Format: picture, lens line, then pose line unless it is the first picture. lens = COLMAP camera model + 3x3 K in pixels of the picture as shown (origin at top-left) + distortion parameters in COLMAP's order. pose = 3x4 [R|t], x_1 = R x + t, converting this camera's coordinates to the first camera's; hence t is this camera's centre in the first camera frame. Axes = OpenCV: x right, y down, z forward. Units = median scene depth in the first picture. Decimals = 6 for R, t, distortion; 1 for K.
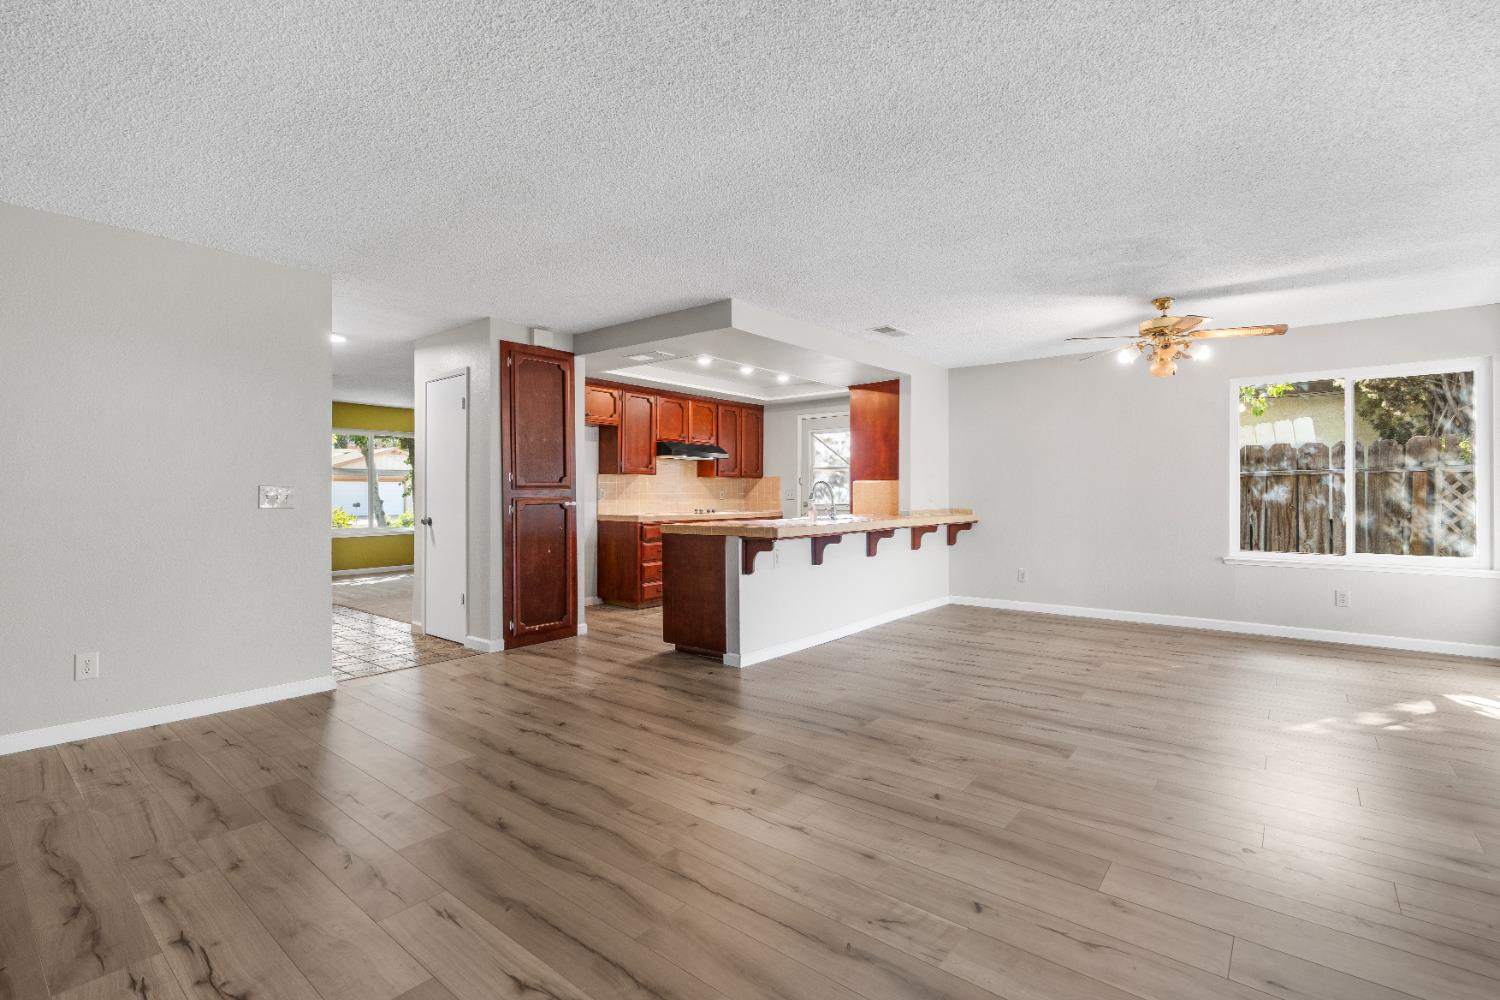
lens RADIAL K [[687.5, 0, 744.4], [0, 687.5, 497.0], [0, 0, 1]] dist [-0.009281, 0.001274]
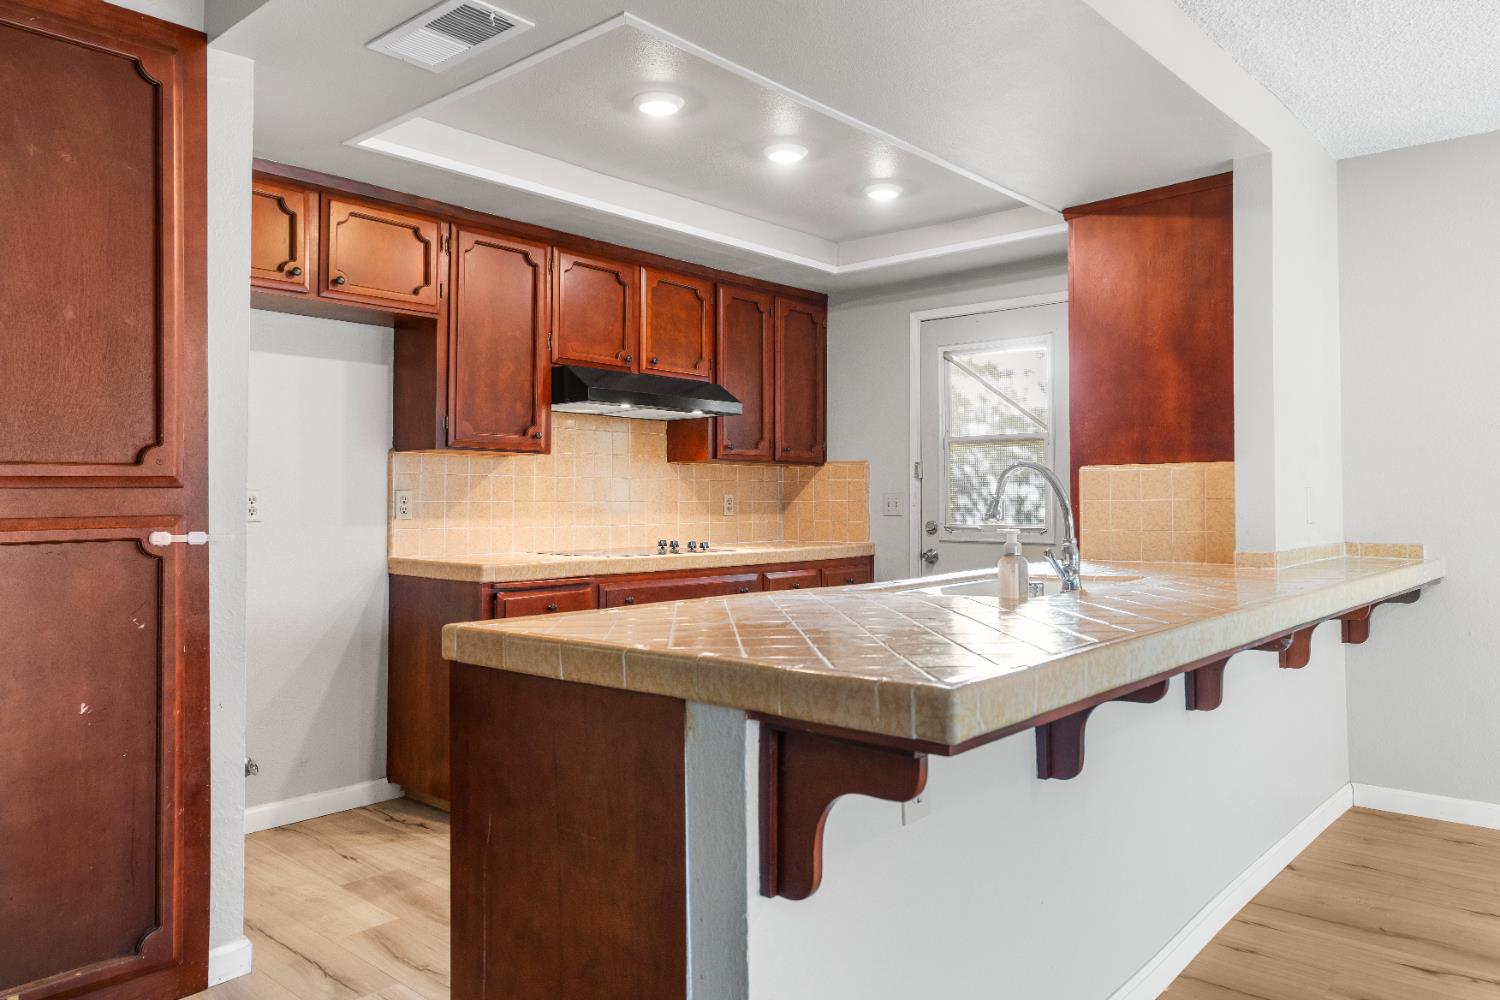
lens RADIAL K [[1036.9, 0, 744.6], [0, 1036.9, 497.2], [0, 0, 1]] dist [-0.013342, -0.002728]
pose [[0.999214, -0.002842, -0.039547, 0.002496], [0.002506, 0.999960, -0.008560, -0.002624], [0.039570, 0.008455, 0.999181, 0.444830]]
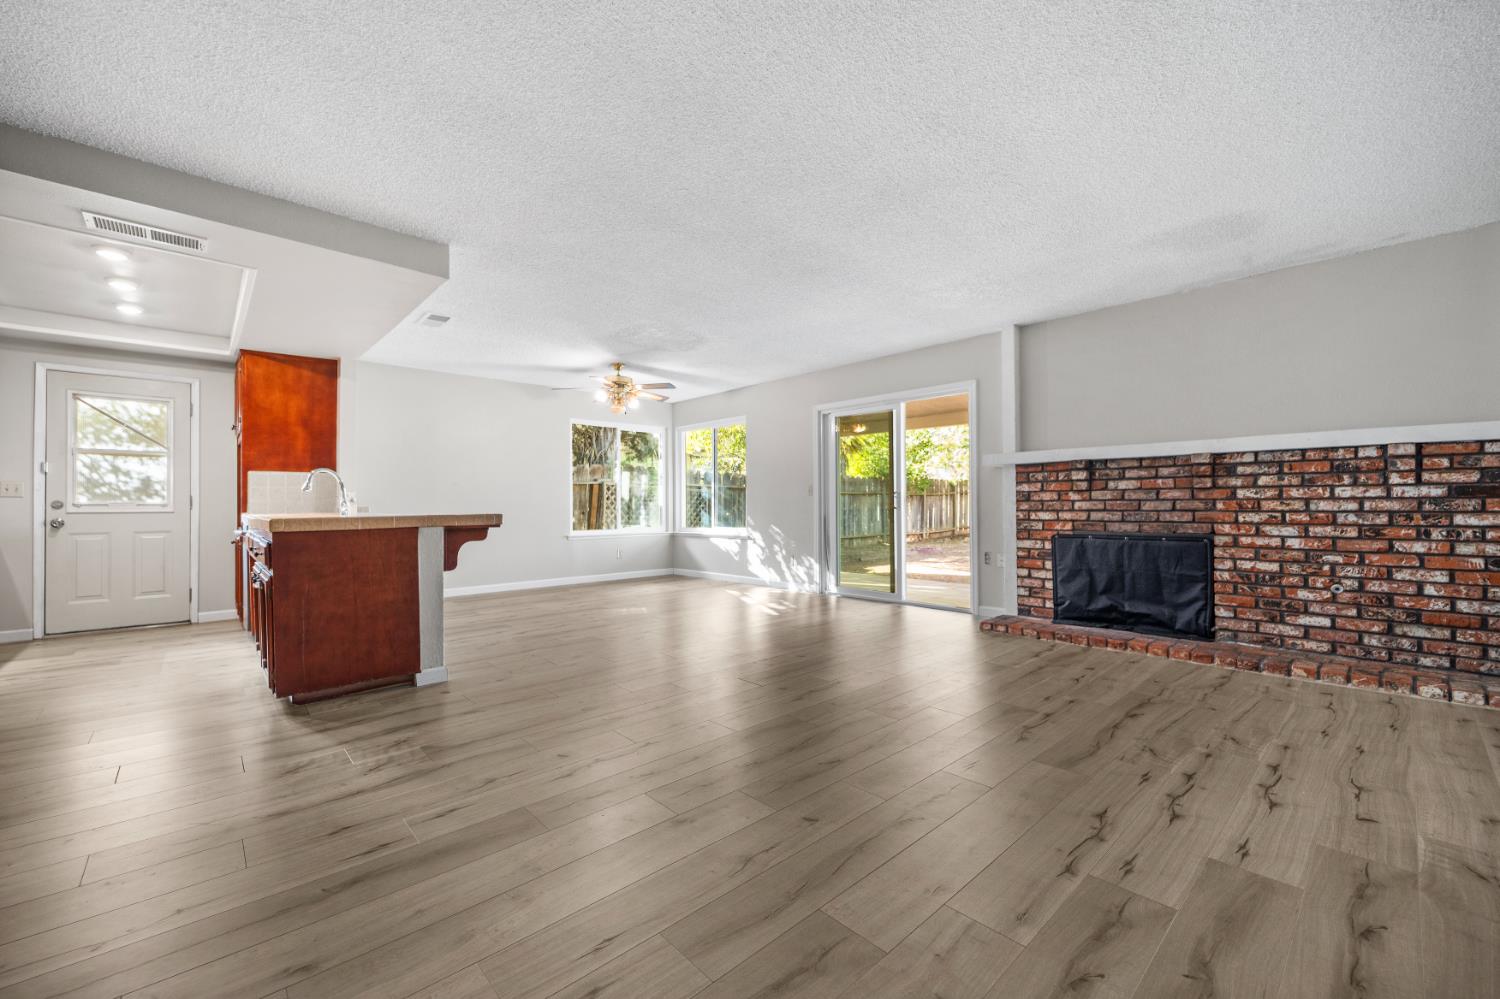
lens RADIAL K [[598.4, 0, 761.0], [0, 598.4, 496.5], [0, 0, 1]] dist [-0.009092, -0.000491]
pose [[0.126323, 0.013995, 0.991890, -0.444446], [0.011611, 0.999811, -0.015586, 0.023523], [-0.991921, 0.013485, 0.126136, 0.333713]]
